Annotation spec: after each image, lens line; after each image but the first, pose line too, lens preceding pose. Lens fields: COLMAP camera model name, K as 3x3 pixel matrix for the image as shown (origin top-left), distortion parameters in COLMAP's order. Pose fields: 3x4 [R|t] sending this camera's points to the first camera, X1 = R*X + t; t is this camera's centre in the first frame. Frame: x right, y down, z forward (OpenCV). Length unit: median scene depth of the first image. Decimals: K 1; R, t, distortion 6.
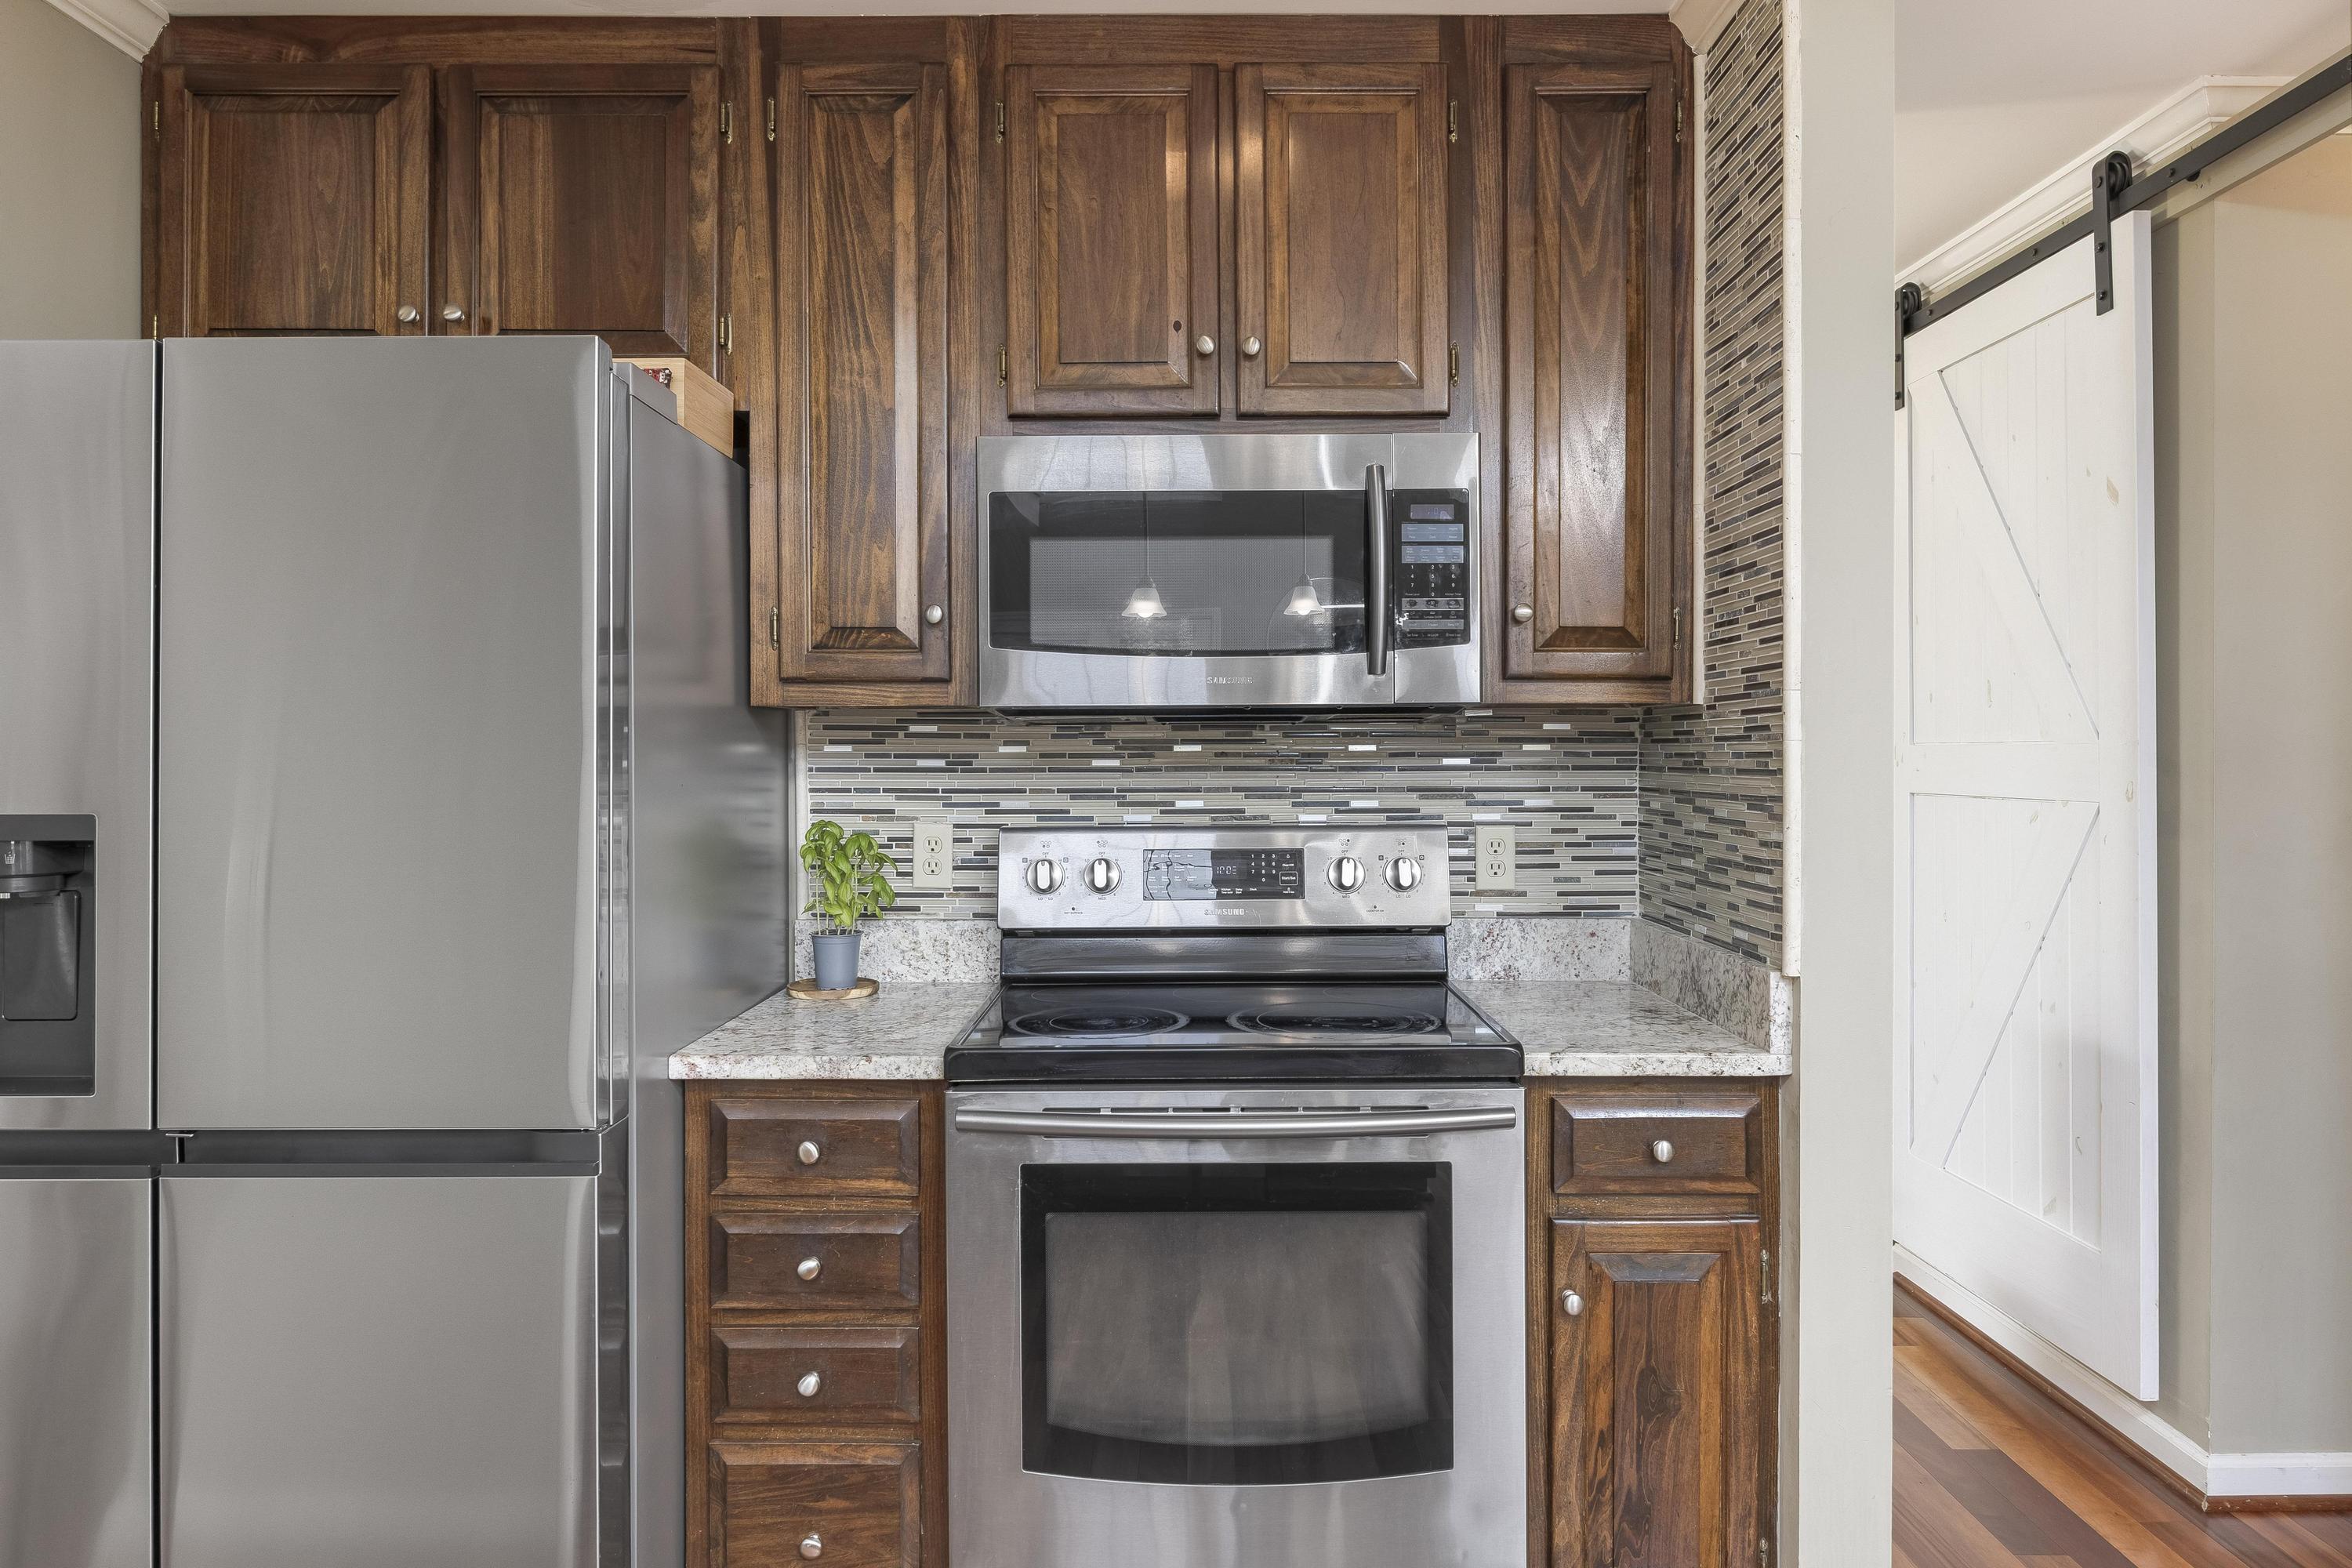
lens RADIAL K [[1459.7, 0, 1188.0], [0, 1459.7, 751.1], [0, 0, 1]] dist [-0.010987, 0.000340]
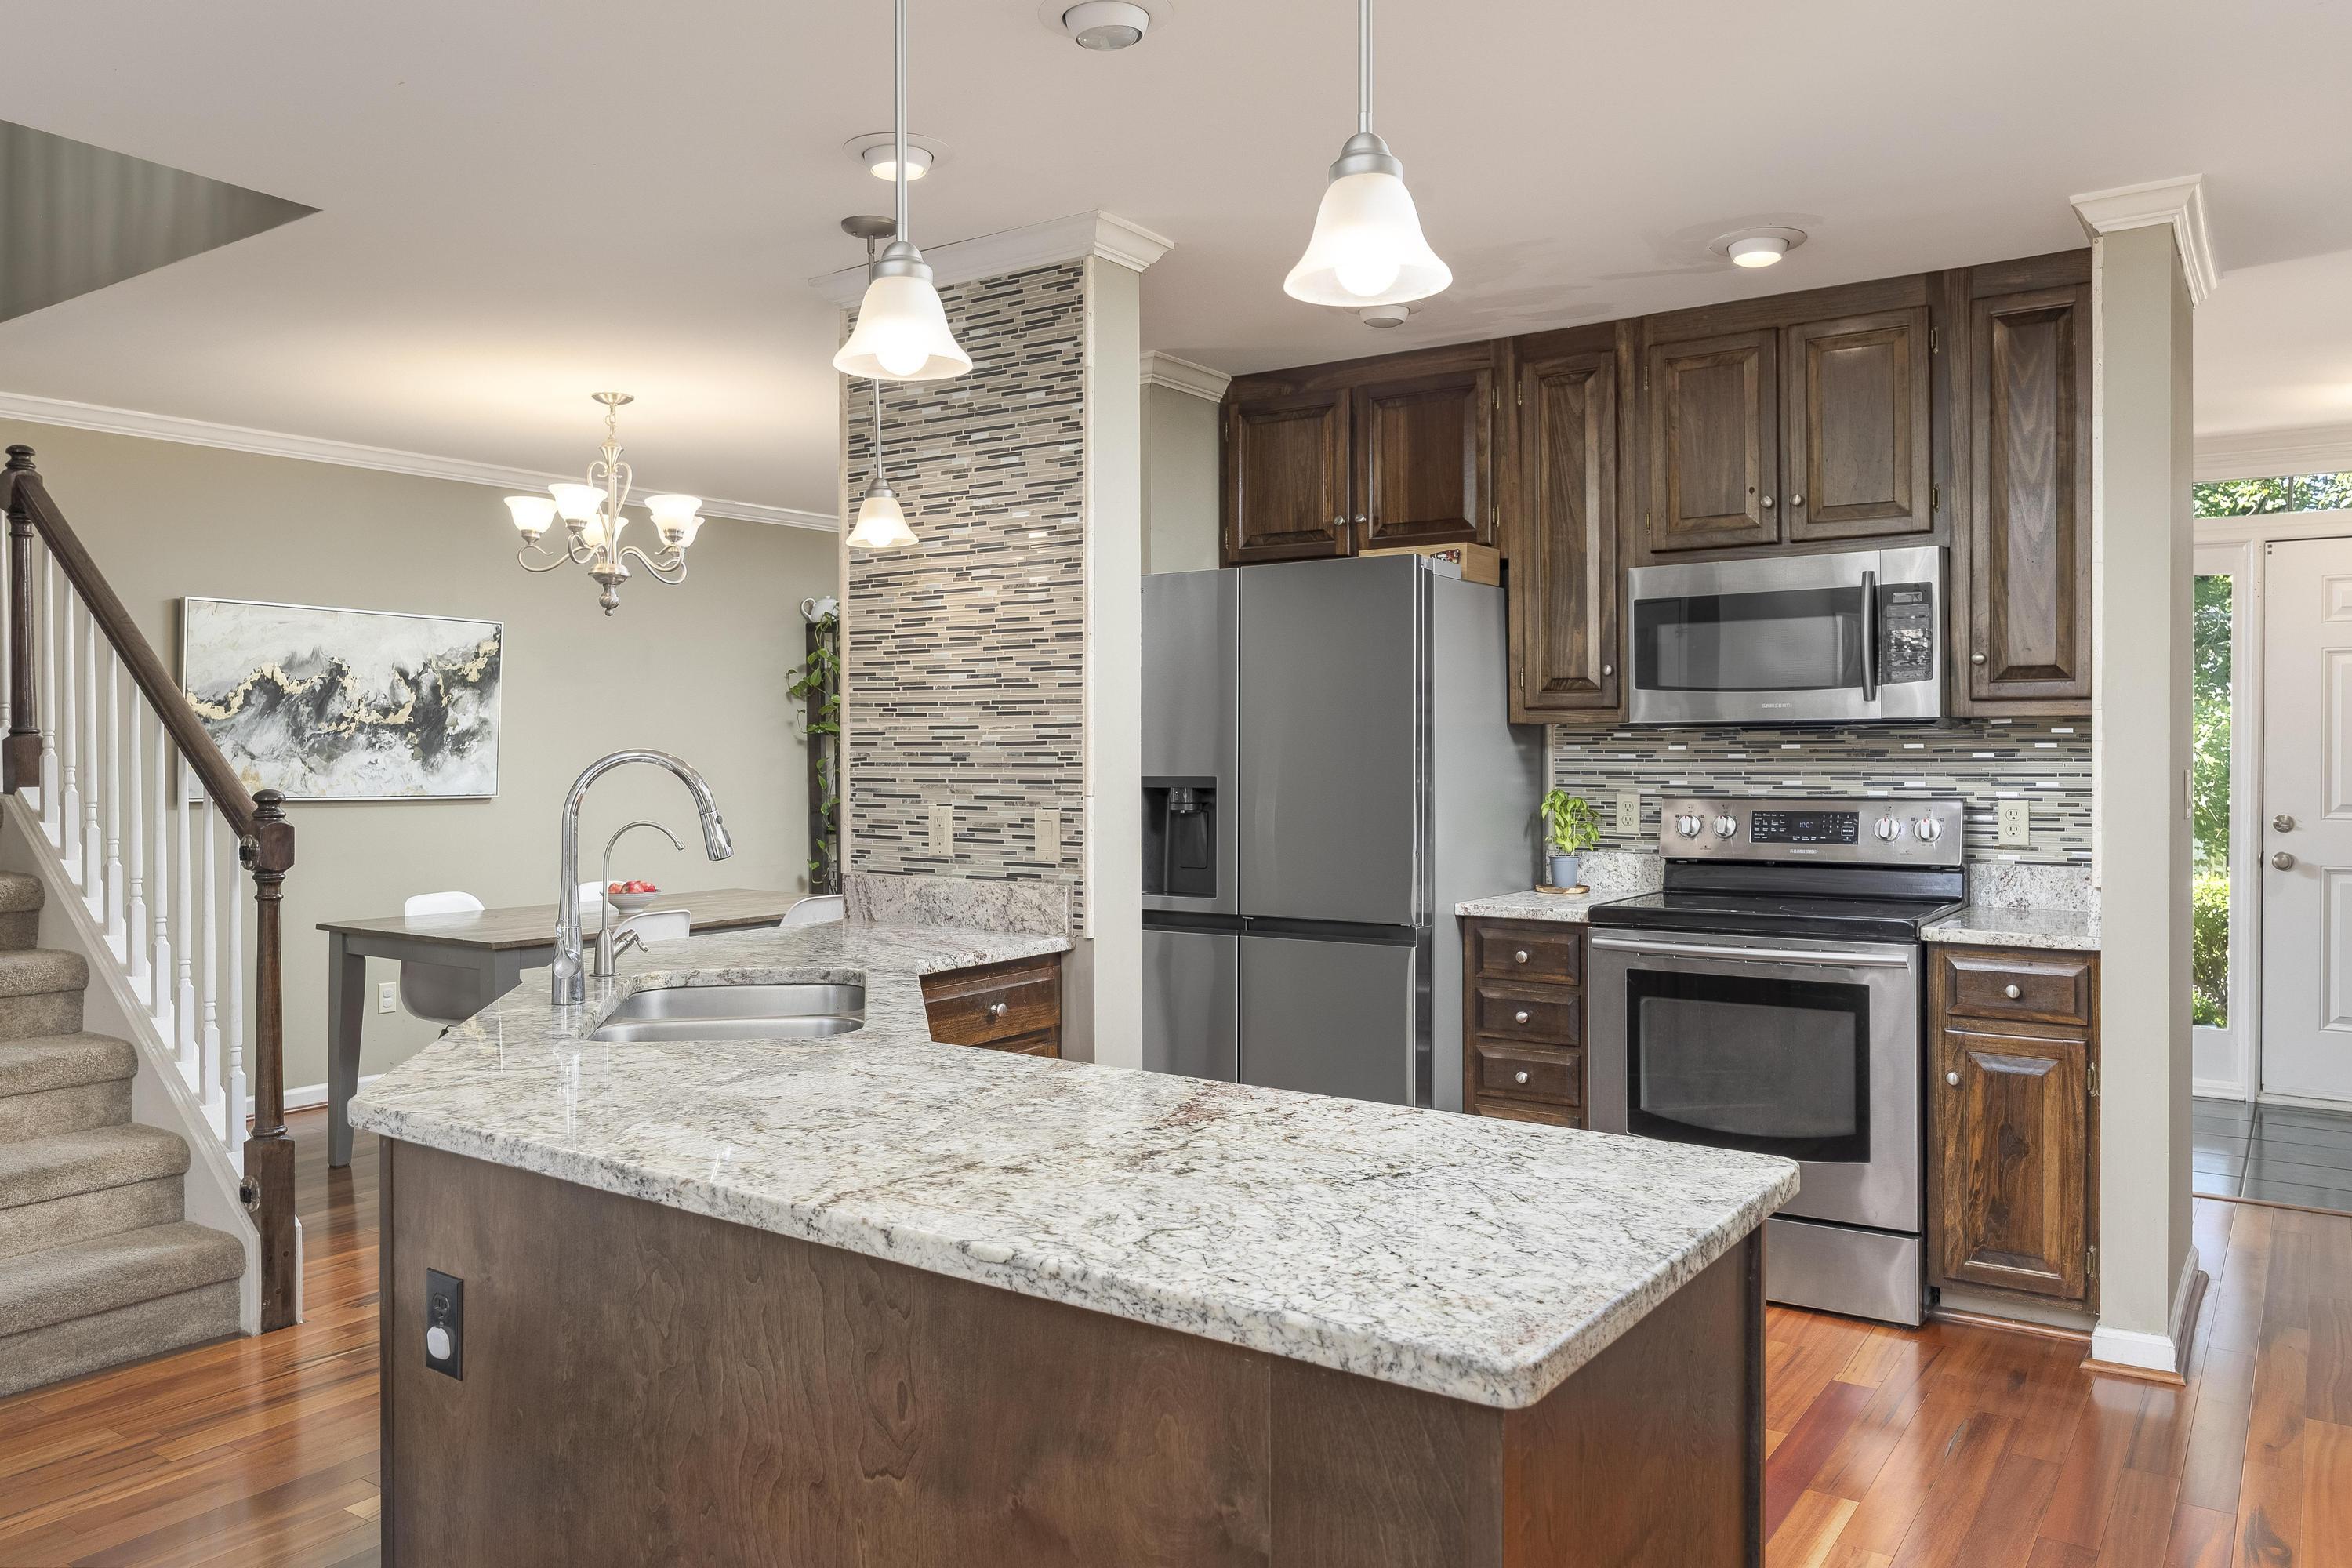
lens RADIAL K [[1671.2, 0, 1169.6], [0, 1671.2, 777.6], [0, 0, 1]] dist [-0.002031, -0.001540]
pose [[0.822642, 0.007454, -0.568510, 0.526724], [0.002035, 0.999869, 0.016054, 0.001351], [0.568556, -0.014364, 0.822519, -0.930519]]
